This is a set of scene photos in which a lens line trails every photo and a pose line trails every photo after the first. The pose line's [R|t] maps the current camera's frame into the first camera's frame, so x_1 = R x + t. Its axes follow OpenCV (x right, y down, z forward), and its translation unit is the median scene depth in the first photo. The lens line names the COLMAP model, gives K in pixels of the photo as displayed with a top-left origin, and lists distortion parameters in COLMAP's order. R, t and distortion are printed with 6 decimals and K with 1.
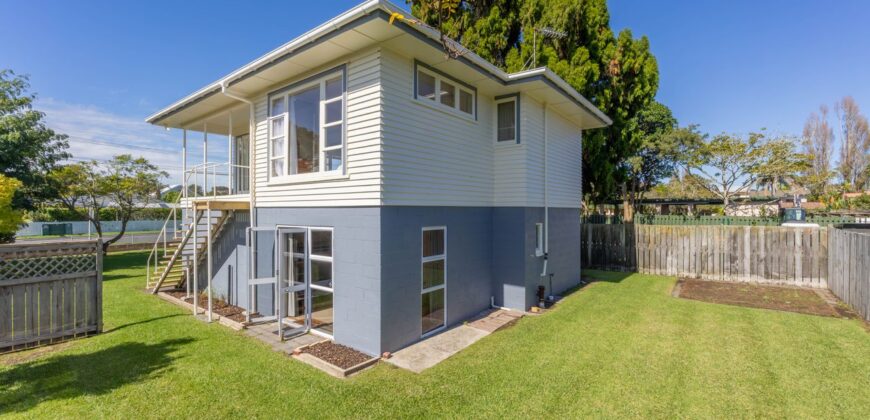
lens RADIAL K [[374.6, 0, 431.7], [0, 374.6, 207.7], [0, 0, 1]] dist [-0.018656, 0.001001]
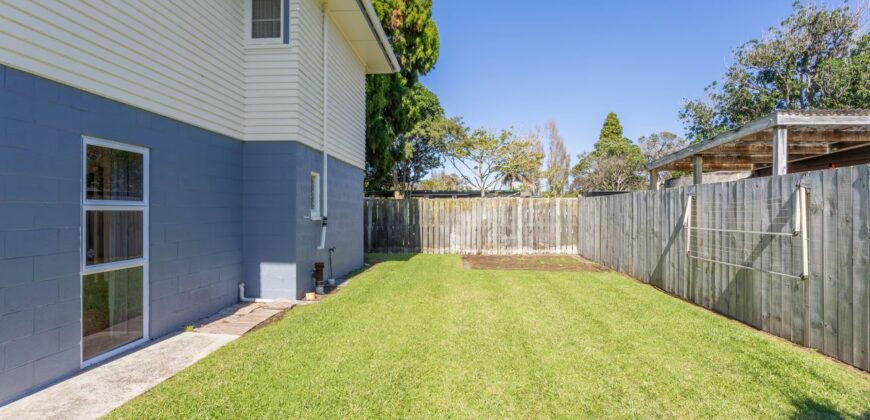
lens RADIAL K [[419.0, 0, 437.9], [0, 419.0, 216.4], [0, 0, 1]] dist [-0.012154, 0.000700]
pose [[0.822745, 0.002359, 0.568406, 0.035223], [-0.004971, 0.999983, 0.003045, 0.119051], [-0.568389, -0.005331, 0.822743, 0.240542]]
